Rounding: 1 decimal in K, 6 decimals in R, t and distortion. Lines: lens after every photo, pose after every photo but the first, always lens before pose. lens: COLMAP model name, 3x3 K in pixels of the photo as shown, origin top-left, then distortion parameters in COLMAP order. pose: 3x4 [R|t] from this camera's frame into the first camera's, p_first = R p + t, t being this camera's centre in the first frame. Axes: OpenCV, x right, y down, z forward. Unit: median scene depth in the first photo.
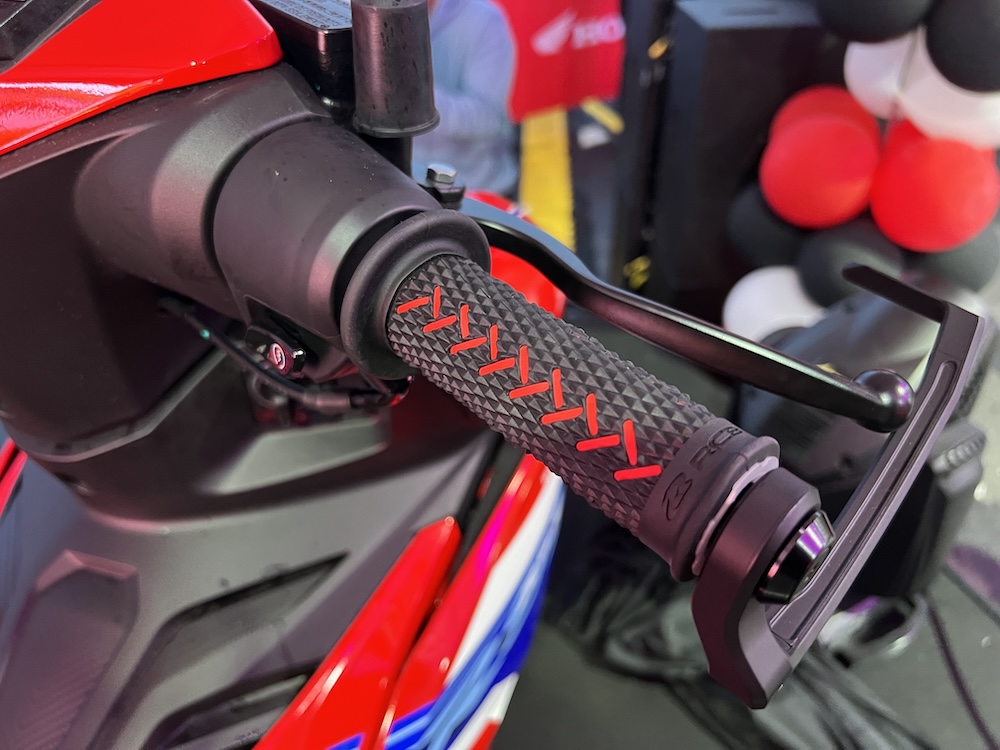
lens RADIAL K [[802.5, 0, 500.0], [0, 802.5, 375.0], [0, 0, 1]] dist [-0.001850, -0.002569]
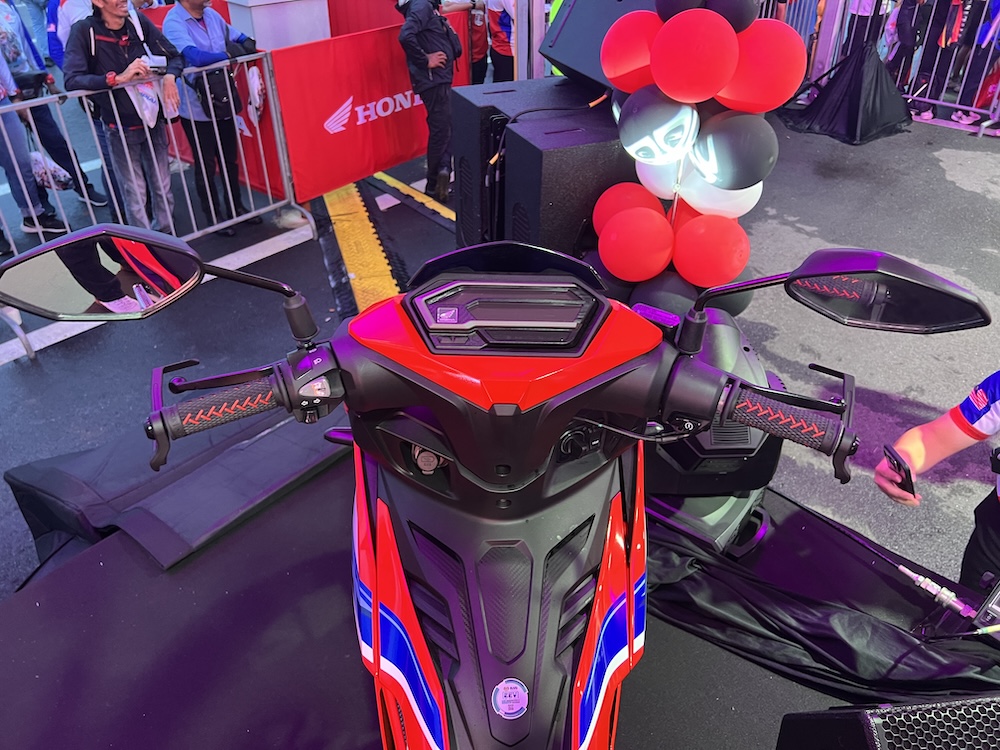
lens RADIAL K [[747.5, 0, 500.0], [0, 747.5, 375.0], [0, 0, 1]] dist [0.007905, -0.001155]
pose [[0.954466, -0.165467, 0.248223, -0.287343], [0.176839, 0.983945, -0.024077, -0.048065], [-0.240254, 0.066876, 0.968404, -0.306355]]
